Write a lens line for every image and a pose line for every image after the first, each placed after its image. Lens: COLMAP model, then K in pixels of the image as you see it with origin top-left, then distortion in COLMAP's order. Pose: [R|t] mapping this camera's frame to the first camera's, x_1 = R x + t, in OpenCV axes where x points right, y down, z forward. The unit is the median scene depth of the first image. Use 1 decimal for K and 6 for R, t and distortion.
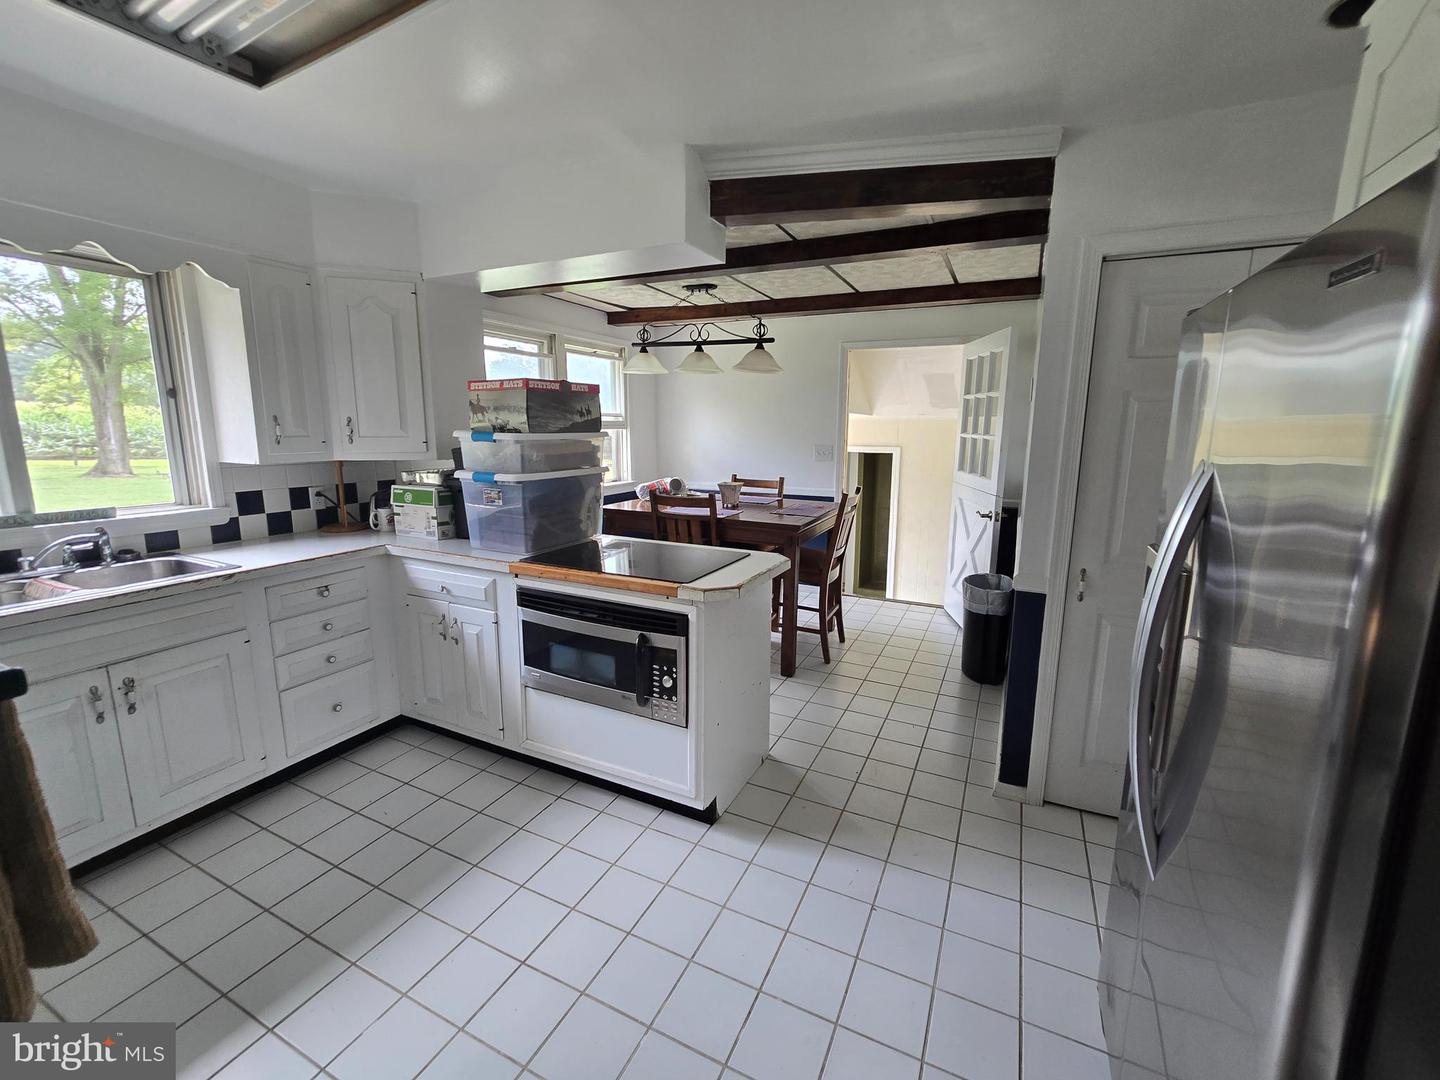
lens RADIAL K [[591.4, 0, 726.2], [0, 591.4, 534.9], [0, 0, 1]] dist [-0.000379, 0.000087]
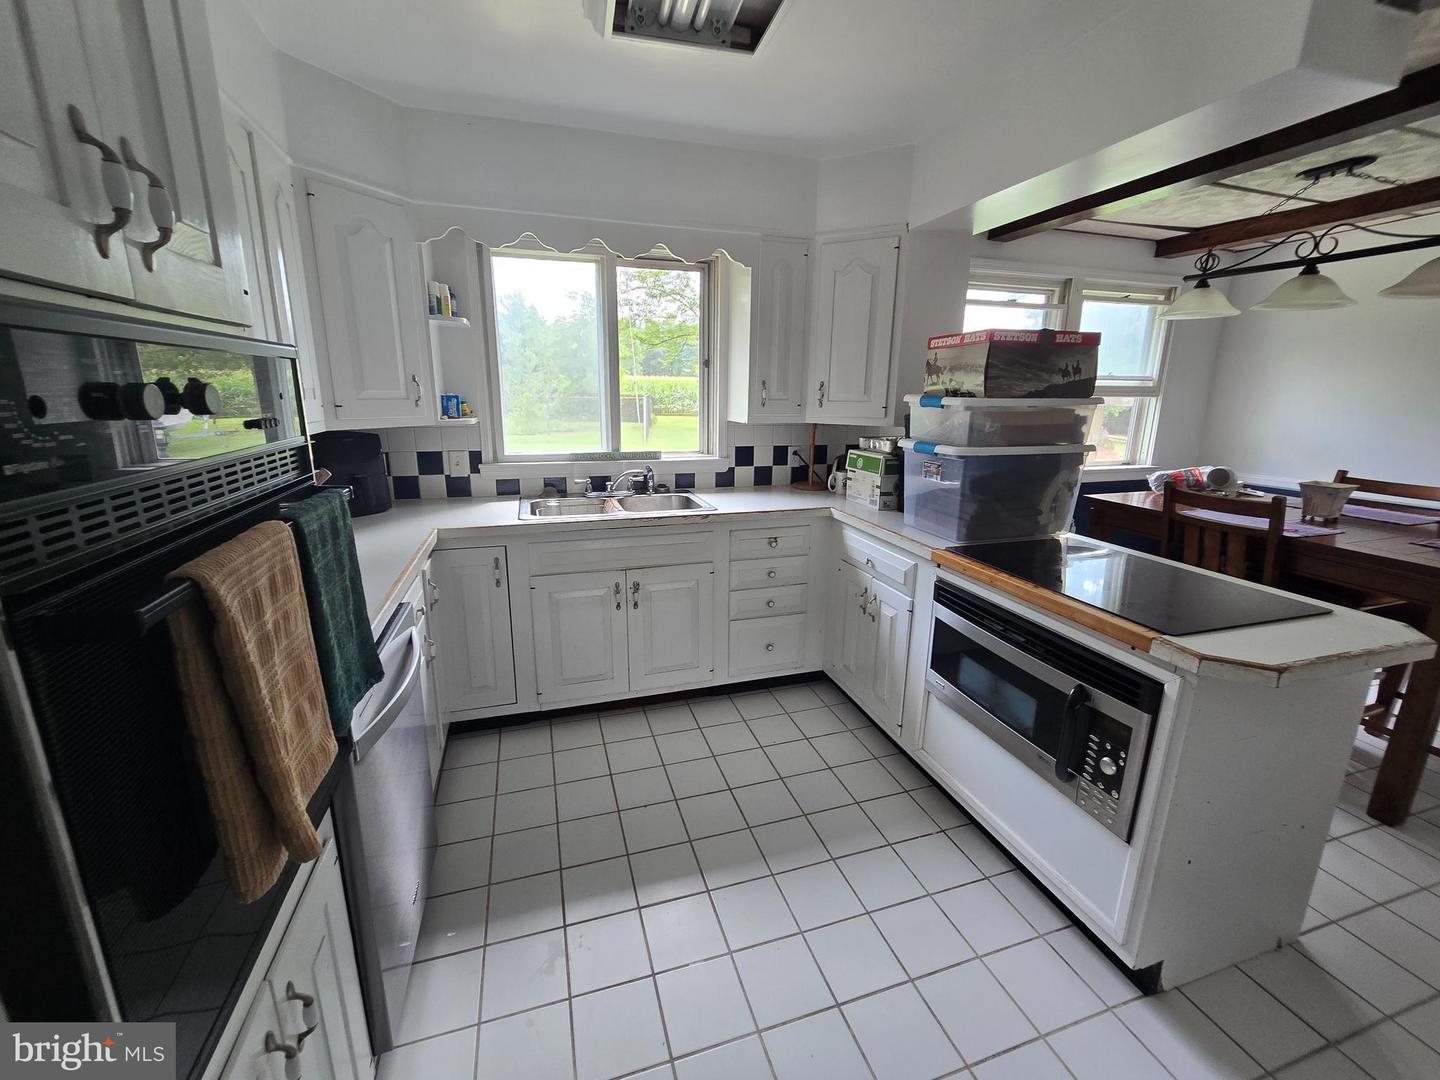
lens RADIAL K [[591.4, 0, 717.7], [0, 591.4, 535.2], [0, 0, 1]] dist [-0.000379, 0.000087]
pose [[0.688460, 0.172033, -0.704576, 0.019681], [-0.135941, 0.984853, 0.107635, -0.020751], [0.712420, 0.021678, 0.701418, 0.151473]]
